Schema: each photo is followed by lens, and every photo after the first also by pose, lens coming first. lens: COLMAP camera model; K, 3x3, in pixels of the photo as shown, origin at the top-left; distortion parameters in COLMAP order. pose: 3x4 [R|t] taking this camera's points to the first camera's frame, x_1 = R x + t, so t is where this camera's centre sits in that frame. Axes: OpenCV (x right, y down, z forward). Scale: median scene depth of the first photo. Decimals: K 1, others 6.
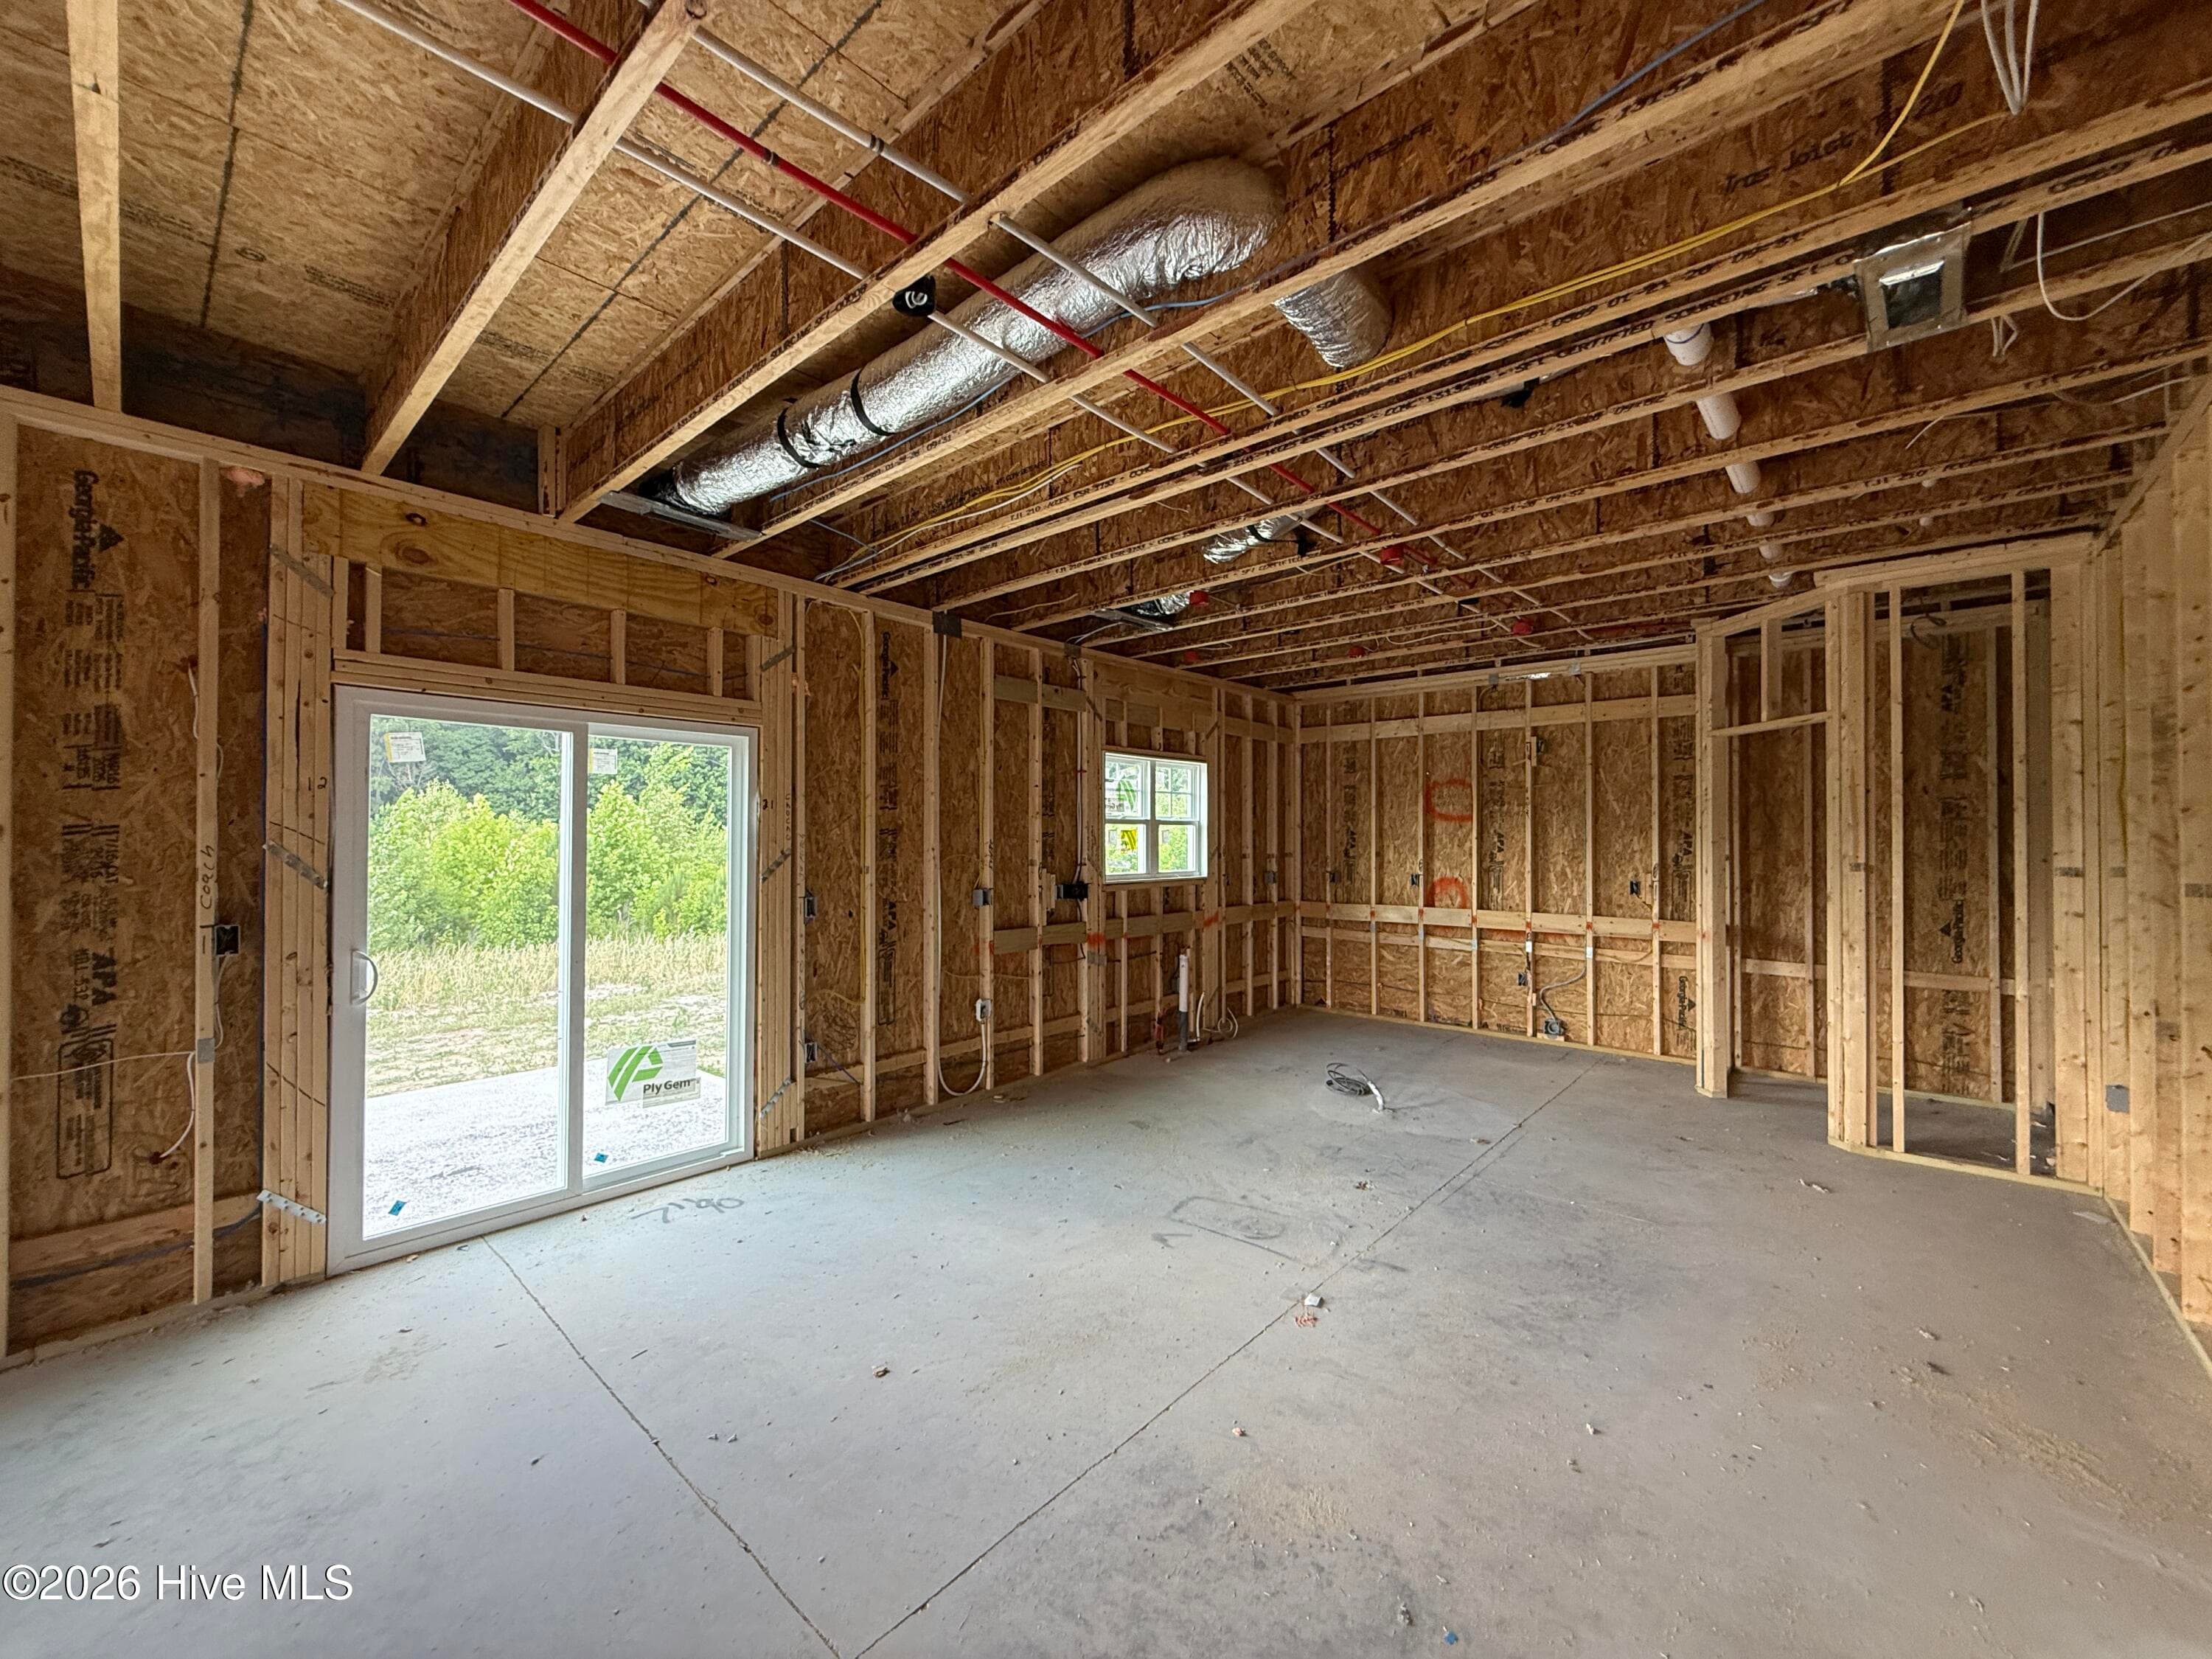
lens RADIAL K [[870.2, 0, 1114.7], [0, 870.2, 836.7], [0, 0, 1]] dist [-0.003941, 0.001190]
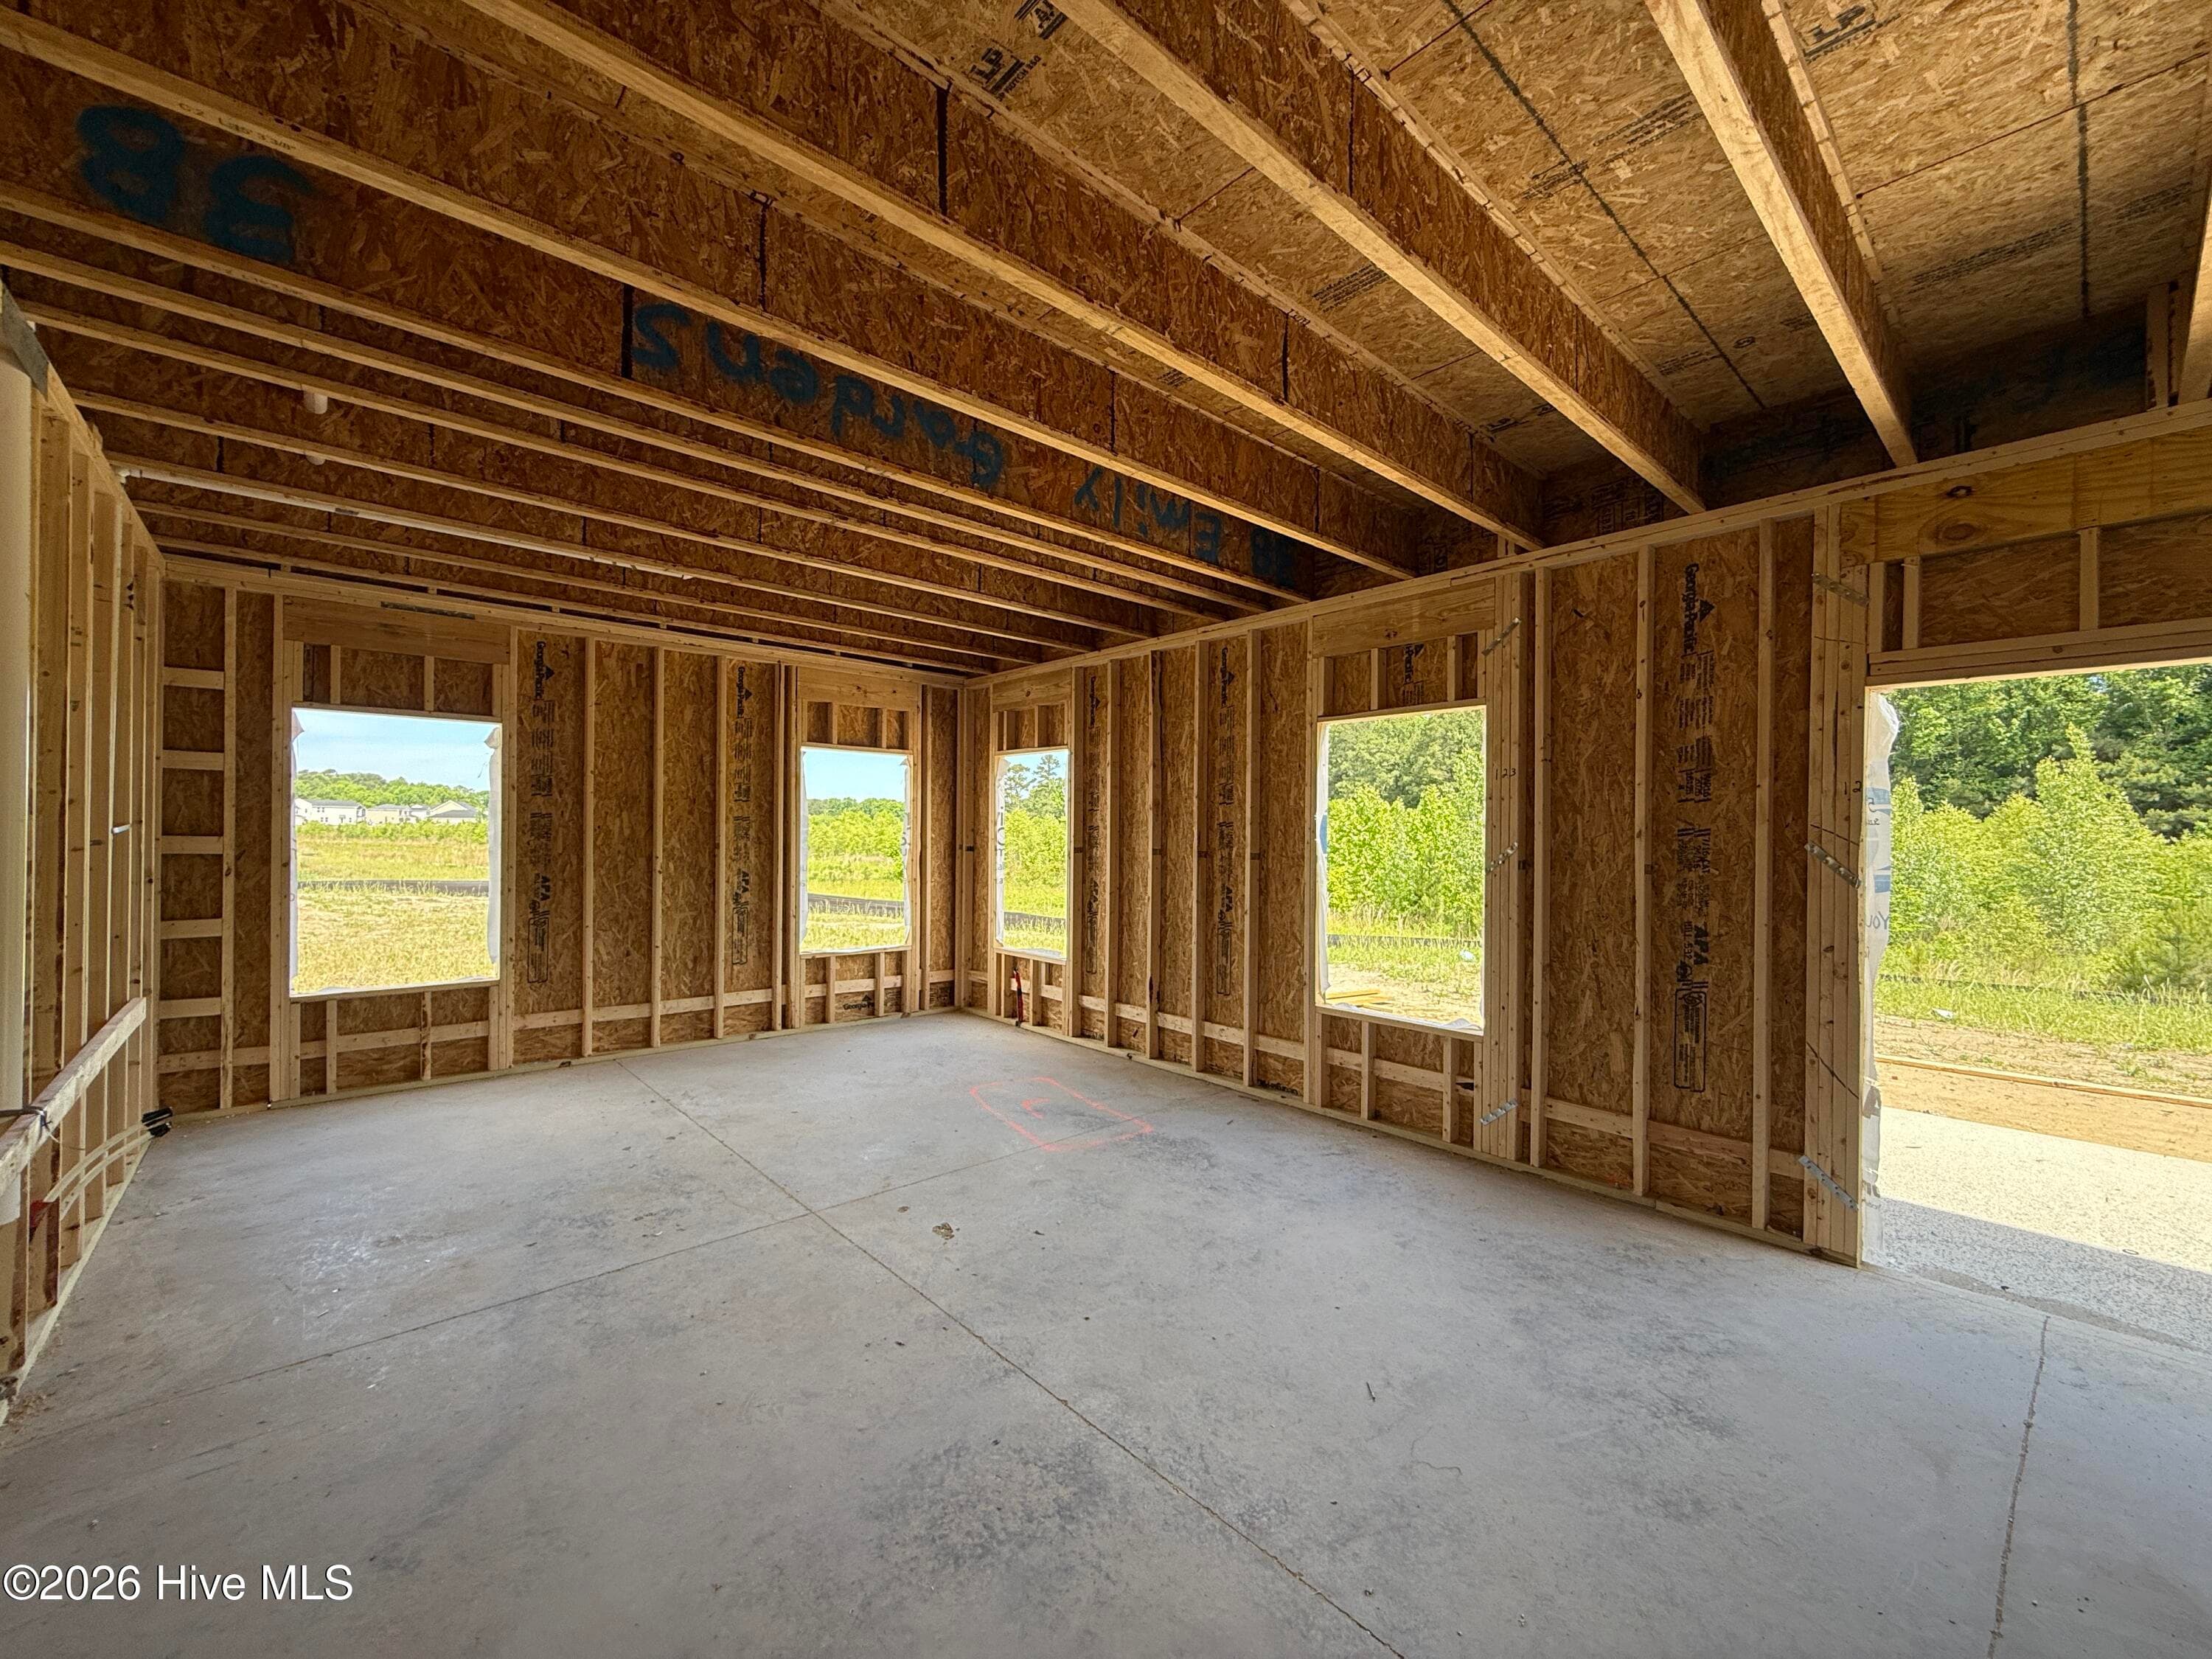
lens RADIAL K [[870.2, 0, 1106.2], [0, 870.2, 831.8], [0, 0, 1]] dist [-0.003941, 0.001190]
pose [[-0.111013, -0.001472, -0.993818, 0.222593], [-0.004650, 0.999989, -0.000962, -0.002952], [0.993808, 0.004515, -0.111019, 0.228239]]
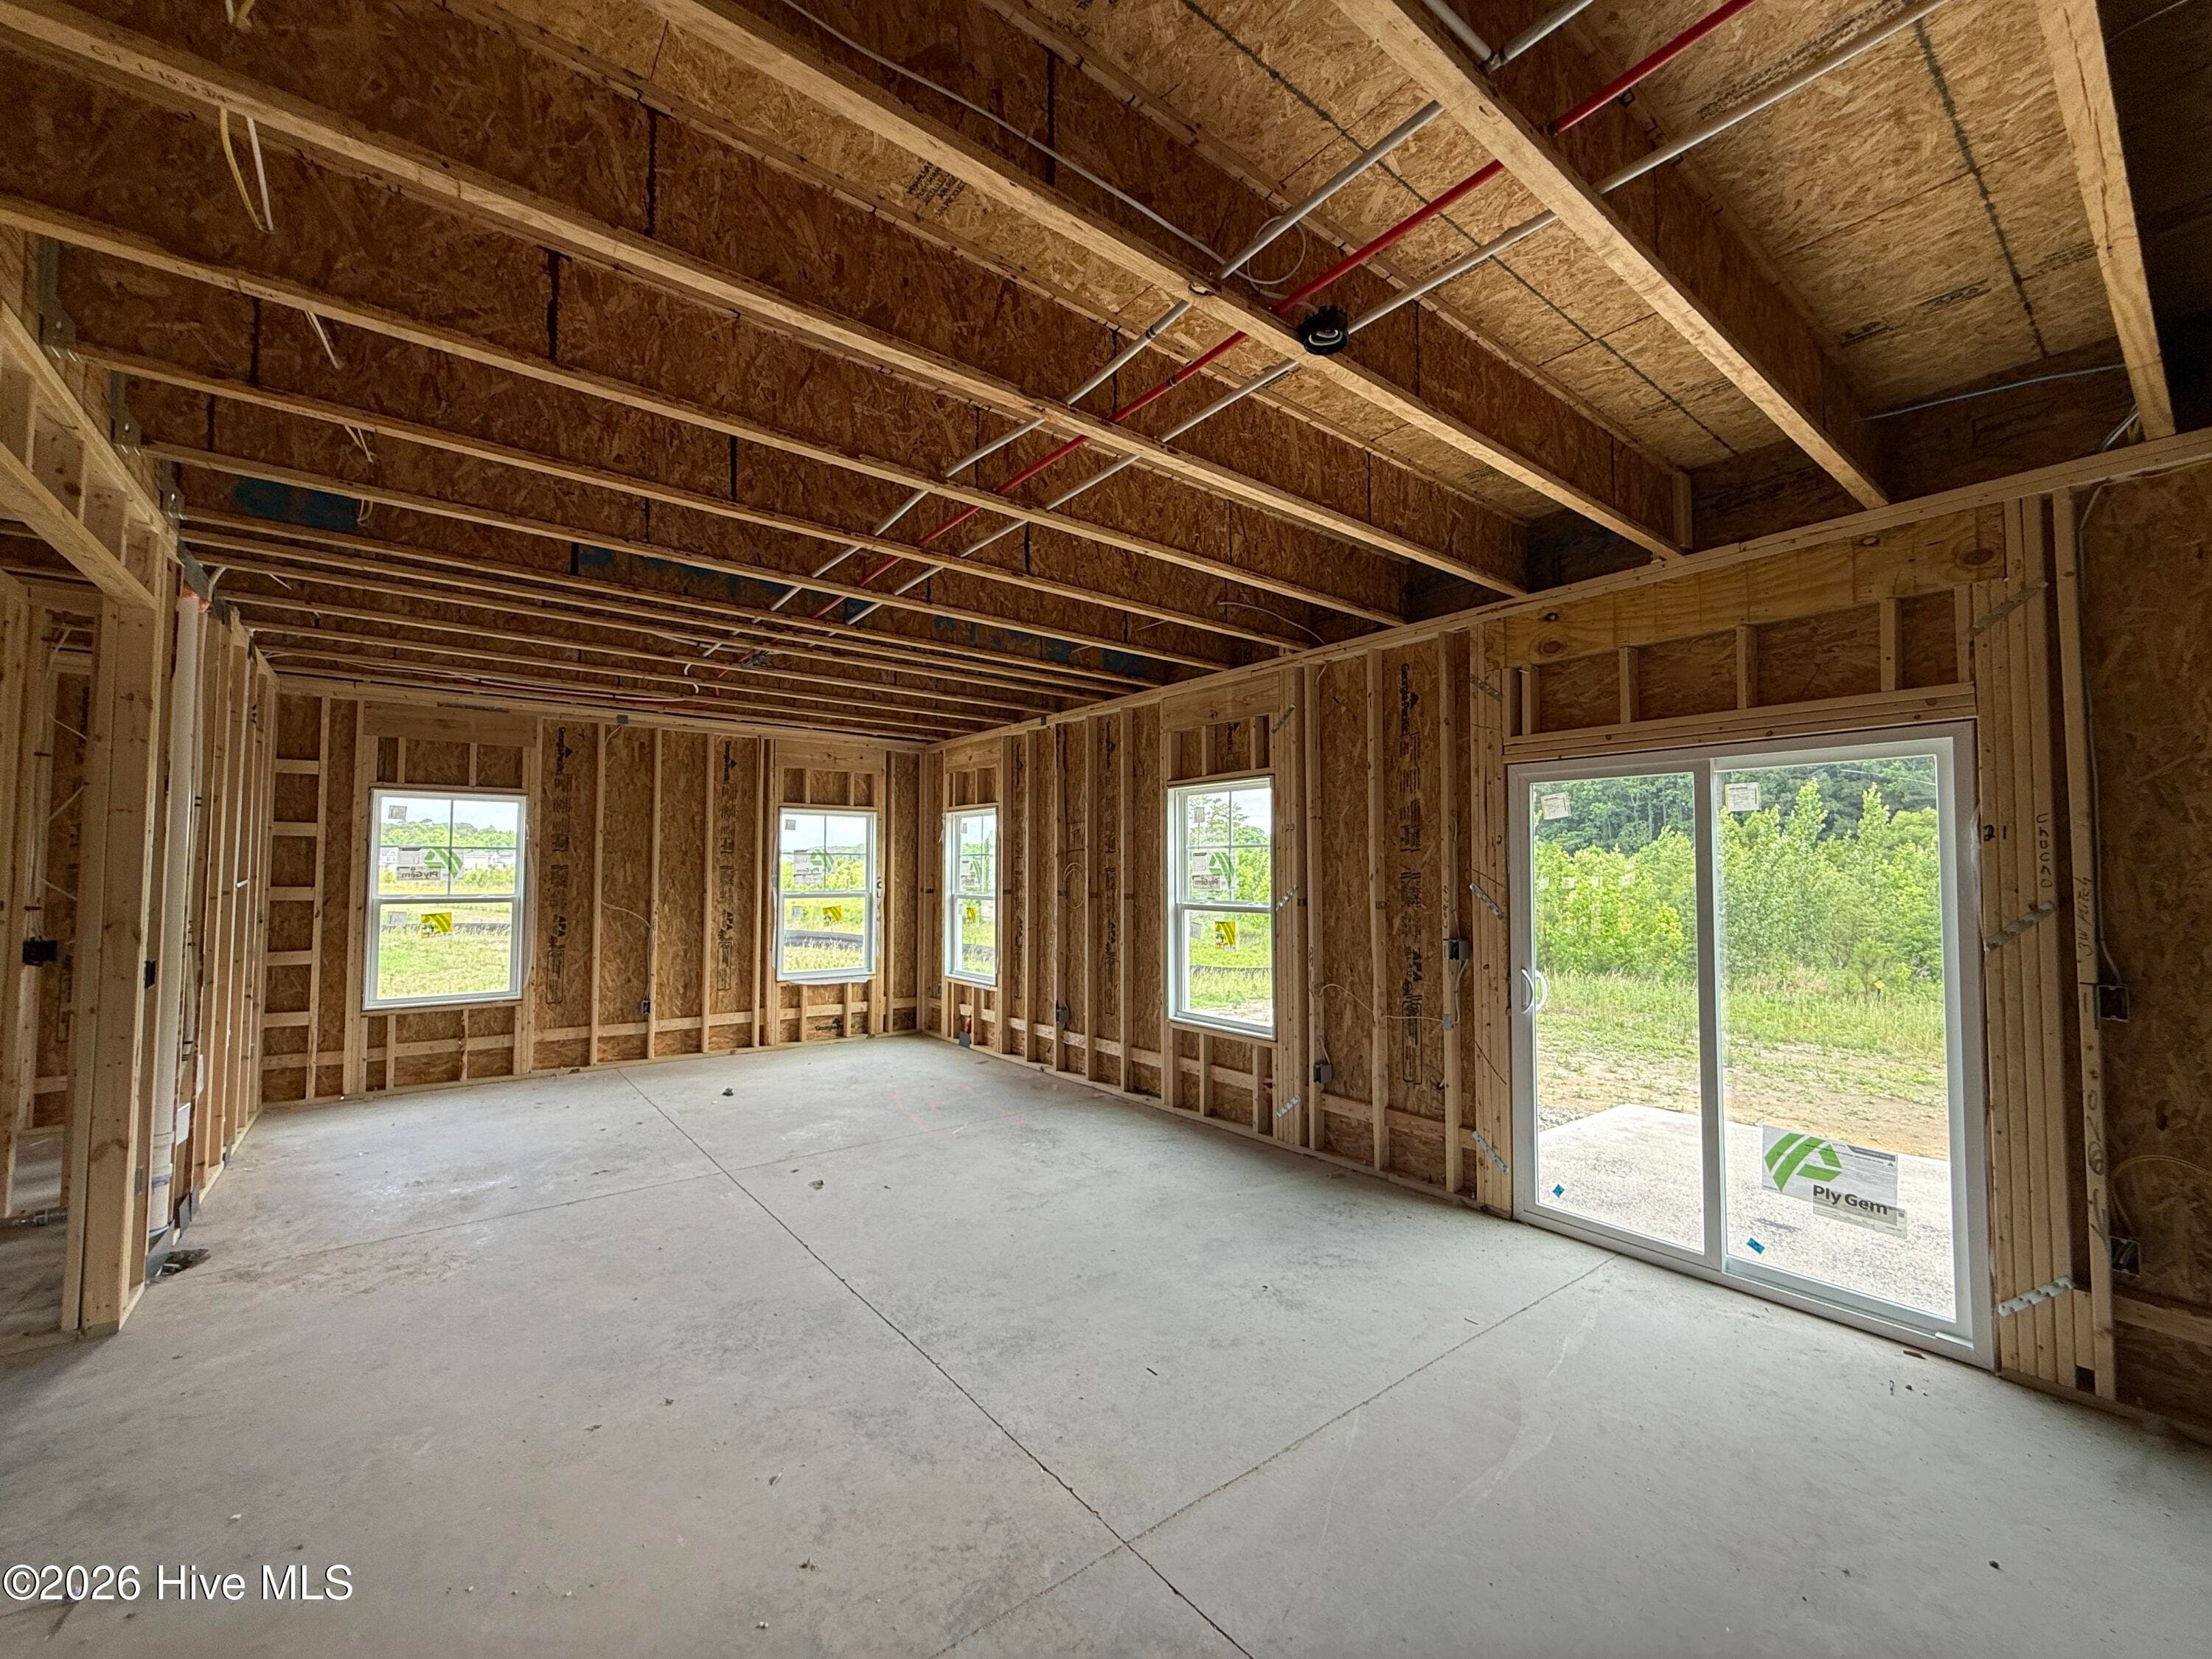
lens RADIAL K [[870.2, 0, 1109.0], [0, 870.2, 833.3], [0, 0, 1]] dist [-0.003941, 0.001190]
pose [[-0.173868, -0.043667, -0.983800, 0.522518], [0.004033, 0.998976, -0.045053, -0.014850], [0.984761, -0.011801, -0.173514, 0.652656]]
